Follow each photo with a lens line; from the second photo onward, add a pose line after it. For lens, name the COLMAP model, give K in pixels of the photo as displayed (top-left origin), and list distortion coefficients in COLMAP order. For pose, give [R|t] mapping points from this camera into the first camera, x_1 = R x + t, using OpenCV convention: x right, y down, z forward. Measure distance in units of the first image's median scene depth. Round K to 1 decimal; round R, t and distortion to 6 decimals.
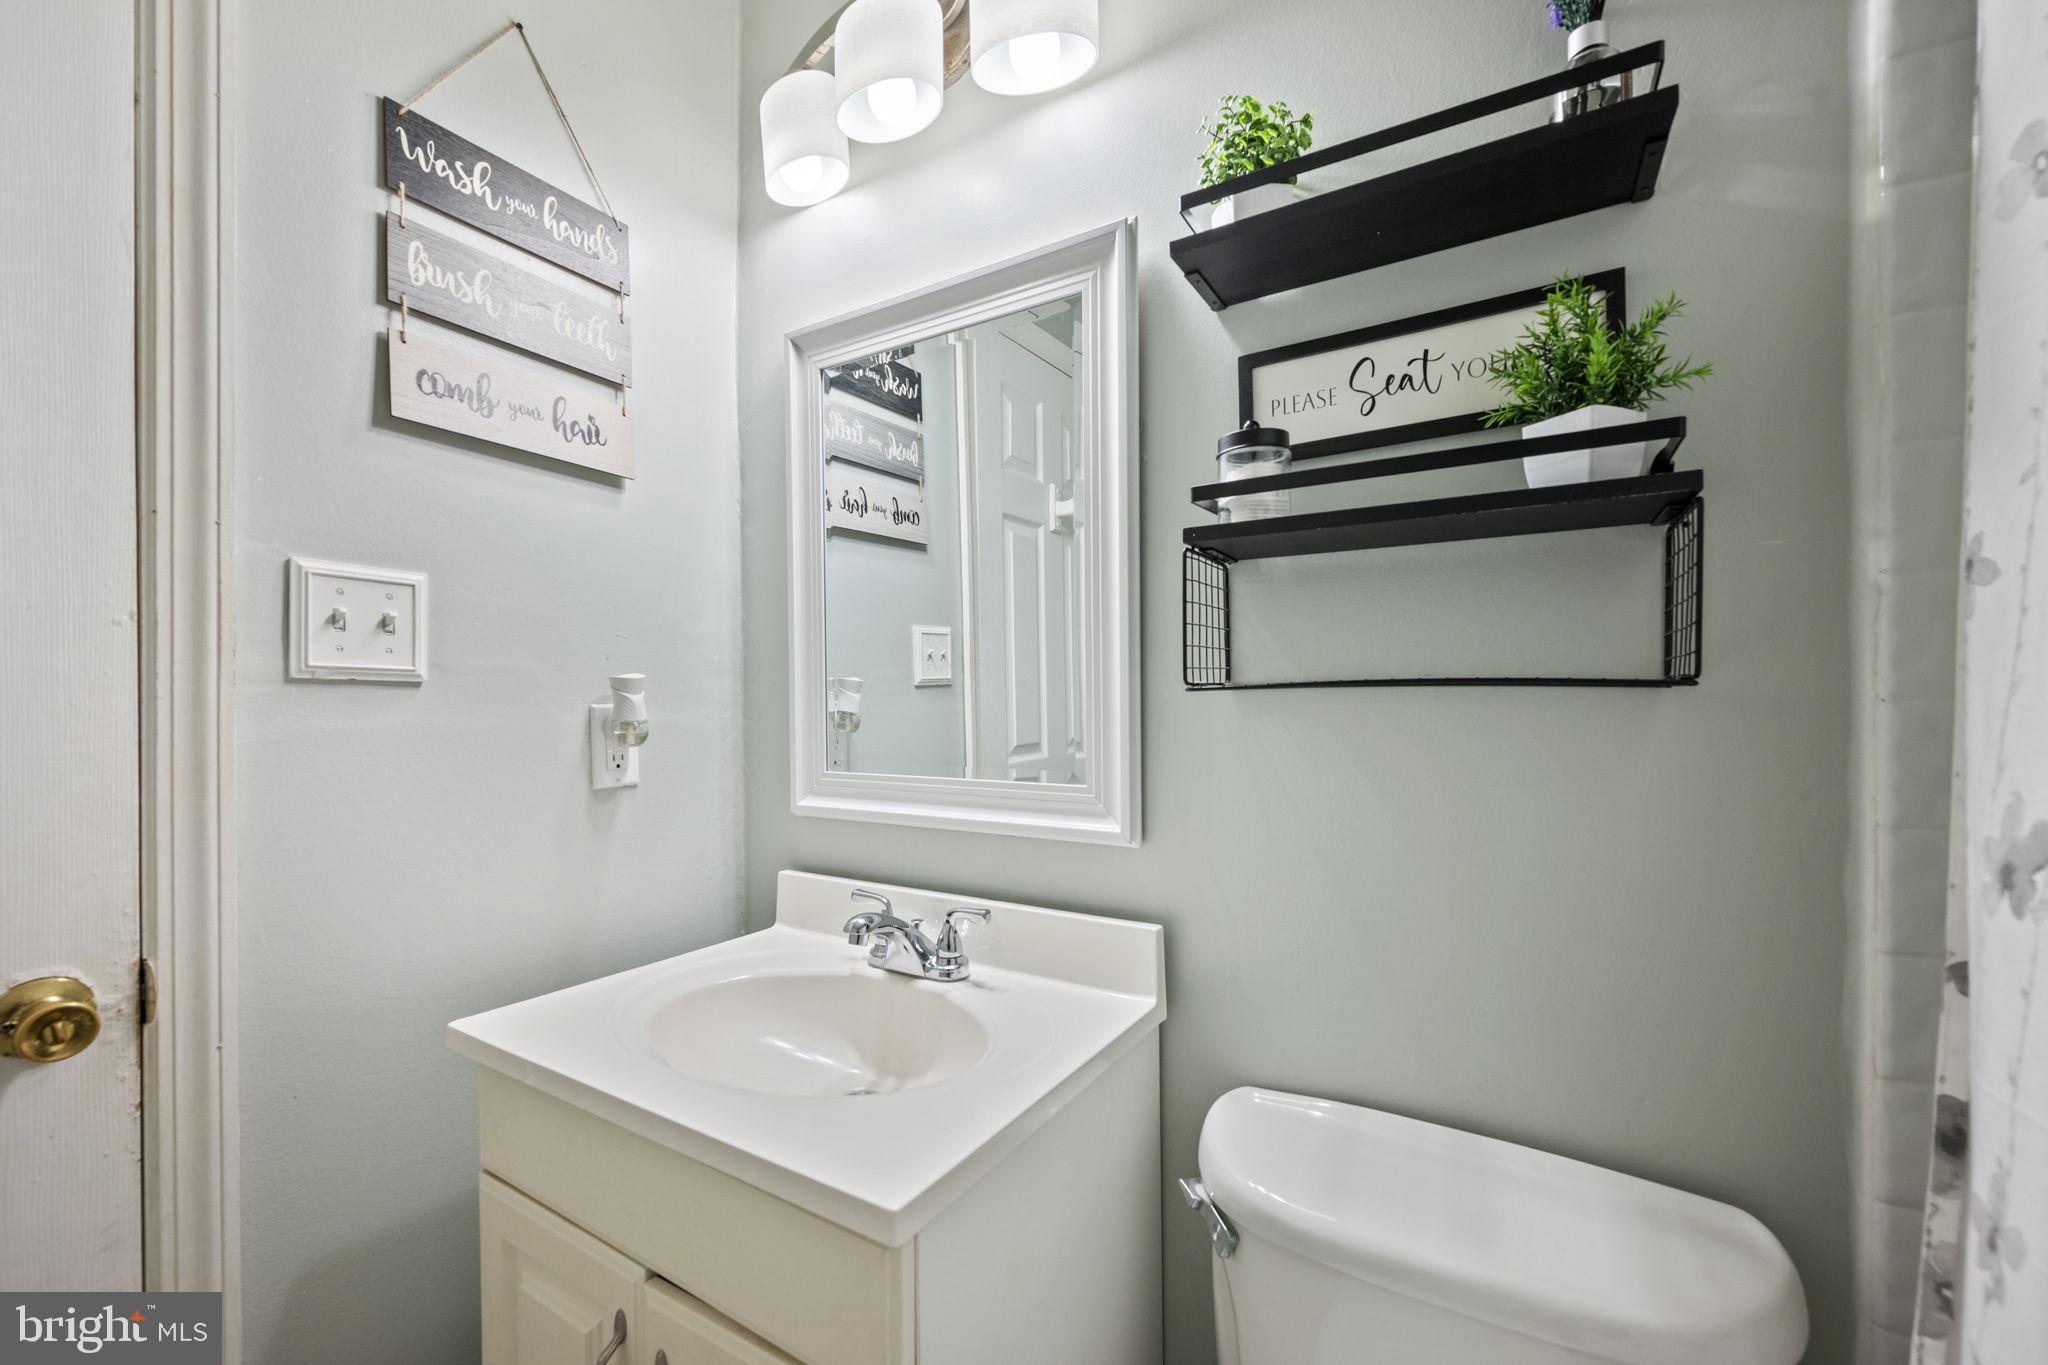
lens RADIAL K [[813.6, 0, 1025.0], [0, 813.6, 724.9], [0, 0, 1]] dist [-0.001109, 0.000076]
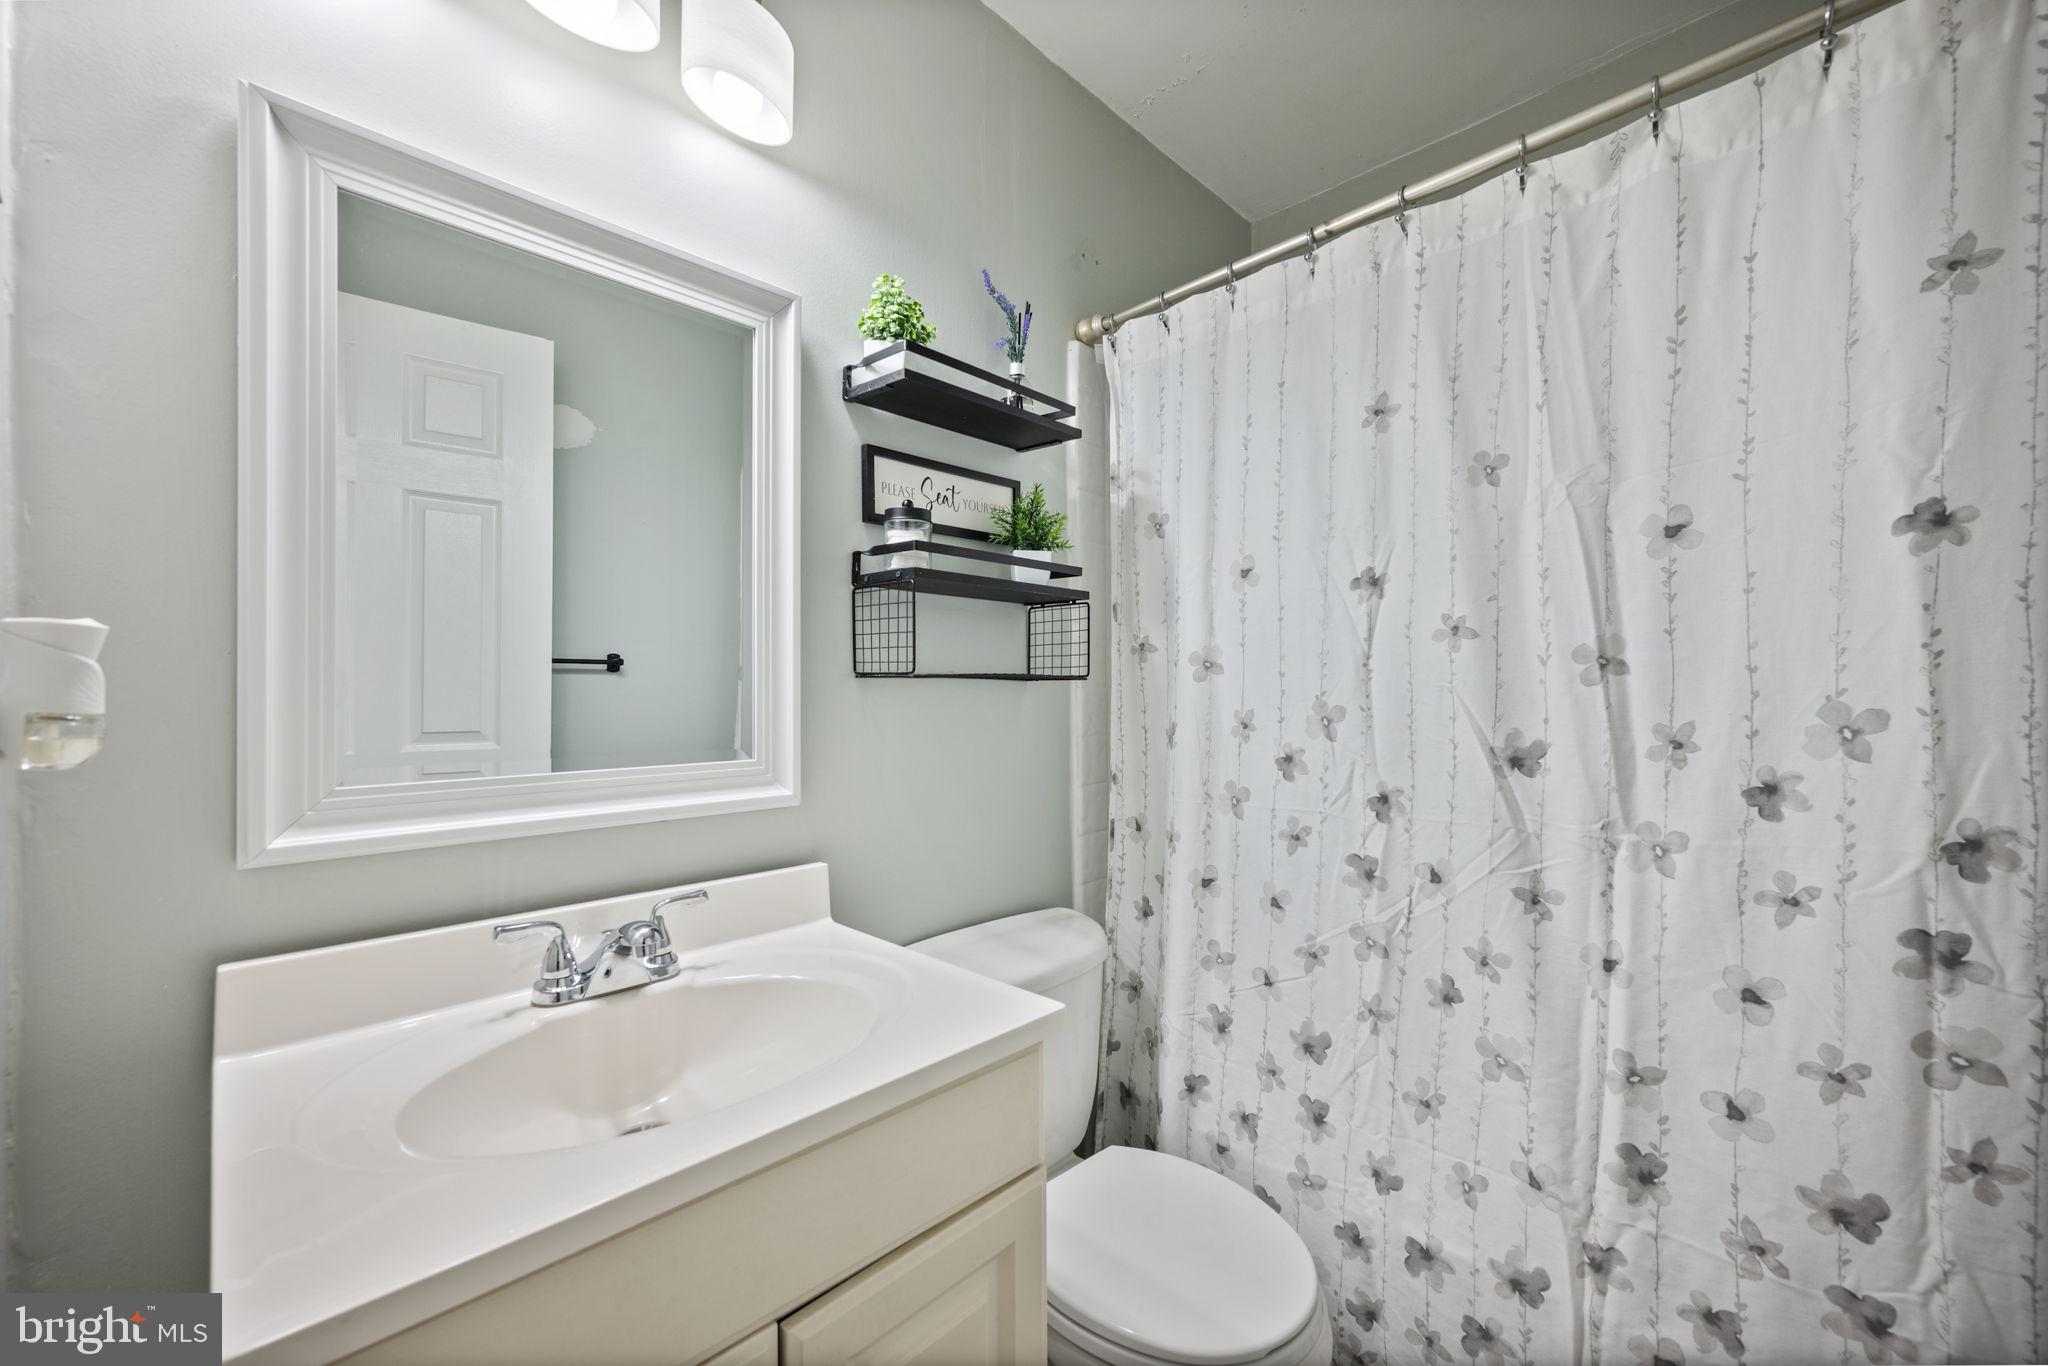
lens RADIAL K [[816.1, 0, 1025.4], [0, 816.1, 681.1], [0, 0, 1]] dist [-0.001424, 0.000375]
pose [[0.223260, 0.008193, 0.974725, -1.077099], [0.020621, 0.999701, -0.013126, -0.013022], [-0.974541, 0.023031, 0.223024, 0.426517]]
